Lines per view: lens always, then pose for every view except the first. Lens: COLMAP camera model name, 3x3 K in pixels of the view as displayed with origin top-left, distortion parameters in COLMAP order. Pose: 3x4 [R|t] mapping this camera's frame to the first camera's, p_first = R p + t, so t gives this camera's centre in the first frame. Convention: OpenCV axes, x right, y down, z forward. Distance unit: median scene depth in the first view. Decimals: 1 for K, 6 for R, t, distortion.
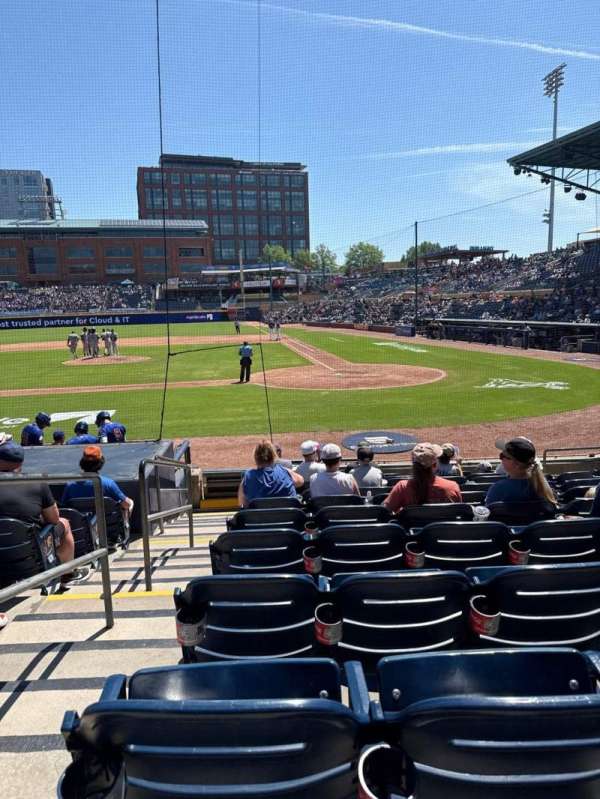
lens RADIAL K [[568.4, 0, 295.2], [0, 568.4, 409.9], [0, 0, 1]] dist [0.095425, -0.122686]
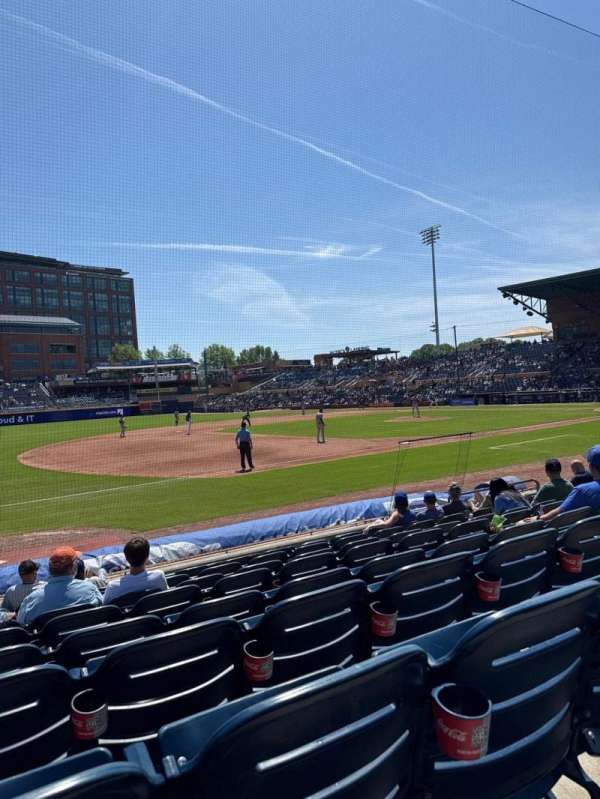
lens RADIAL K [[568.4, 0, 301.2], [0, 568.4, 406.2], [0, 0, 1]] dist [0.095425, -0.122686]
pose [[0.873973, -0.034486, 0.484749, -0.353432], [0.122384, 0.980949, -0.150865, 0.014123], [-0.470311, 0.191178, 0.861544, 0.003526]]
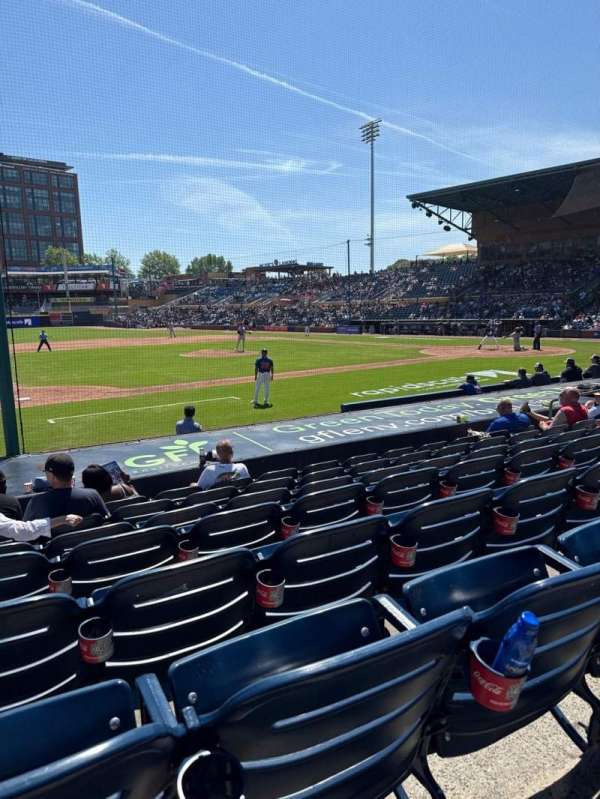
lens RADIAL K [[568.4, 0, 294.1], [0, 568.4, 404.8], [0, 0, 1]] dist [0.095425, -0.122686]
pose [[0.883230, -0.070056, 0.463678, -0.209187], [0.082314, 0.996587, -0.006221, 0.008718], [-0.461659, 0.043662, 0.885982, -0.001926]]
